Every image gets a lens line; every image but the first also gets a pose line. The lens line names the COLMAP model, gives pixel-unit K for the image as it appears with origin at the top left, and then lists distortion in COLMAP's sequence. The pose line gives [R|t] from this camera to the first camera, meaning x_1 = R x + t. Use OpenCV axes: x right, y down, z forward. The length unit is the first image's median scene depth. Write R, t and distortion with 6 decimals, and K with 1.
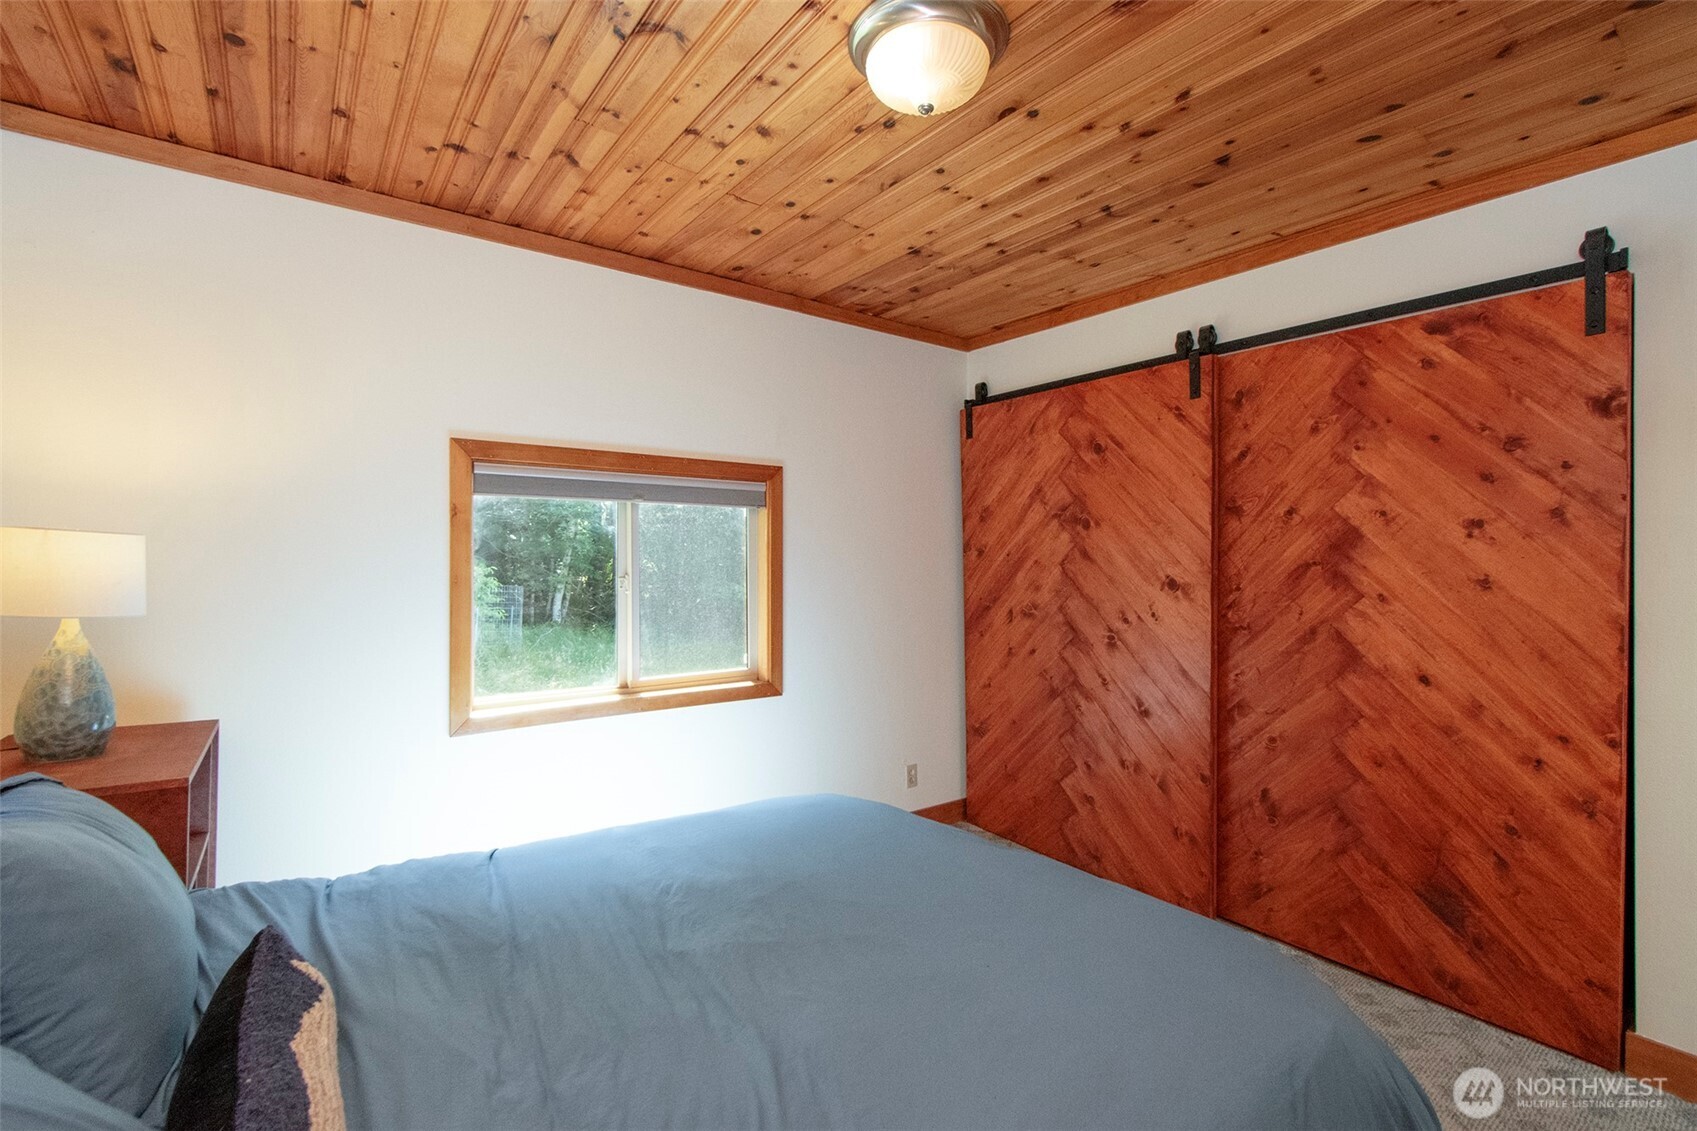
lens RADIAL K [[765.8, 0, 850.6], [0, 765.8, 568.5], [0, 0, 1]] dist [-0.001420, -0.000876]
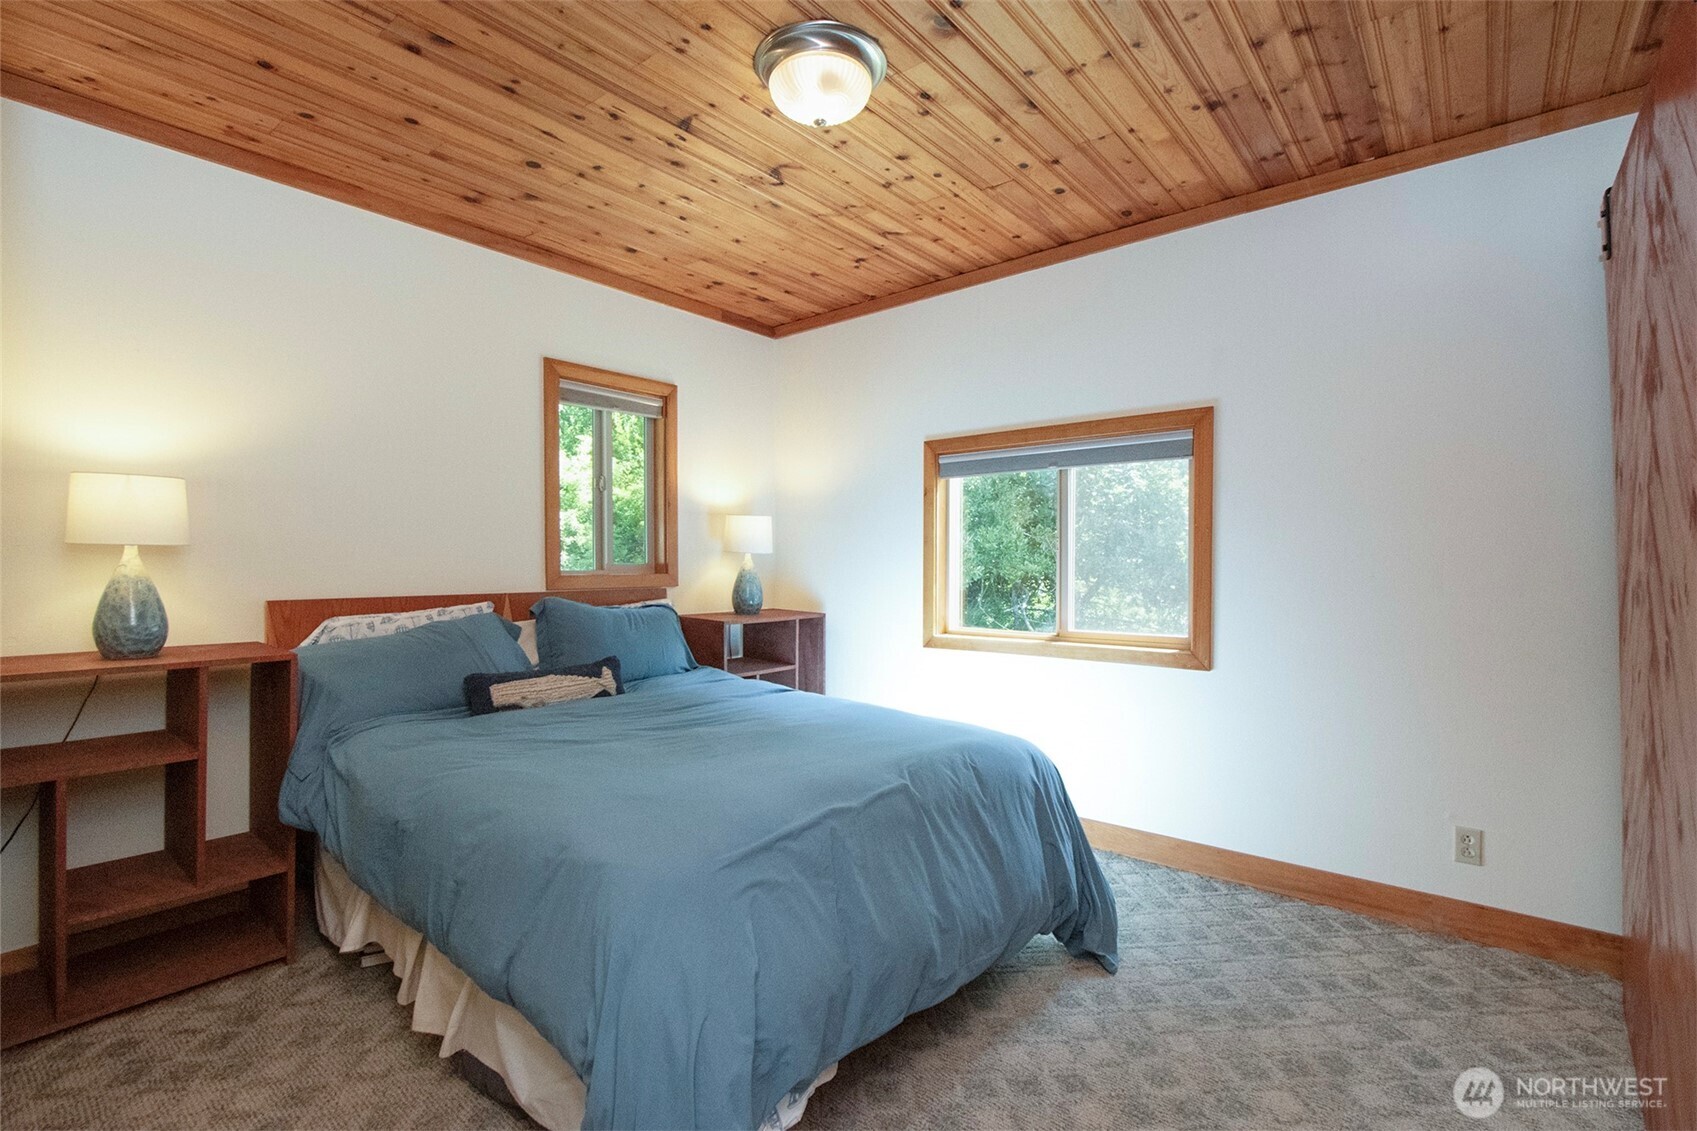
lens RADIAL K [[765.8, 0, 848.8], [0, 765.8, 556.6], [0, 0, 1]] dist [-0.001420, -0.000876]
pose [[0.225672, 0.004453, -0.974193, 0.767022], [0.005675, 0.999967, 0.005885, 0.033380], [0.974187, -0.006857, 0.225639, 0.477720]]
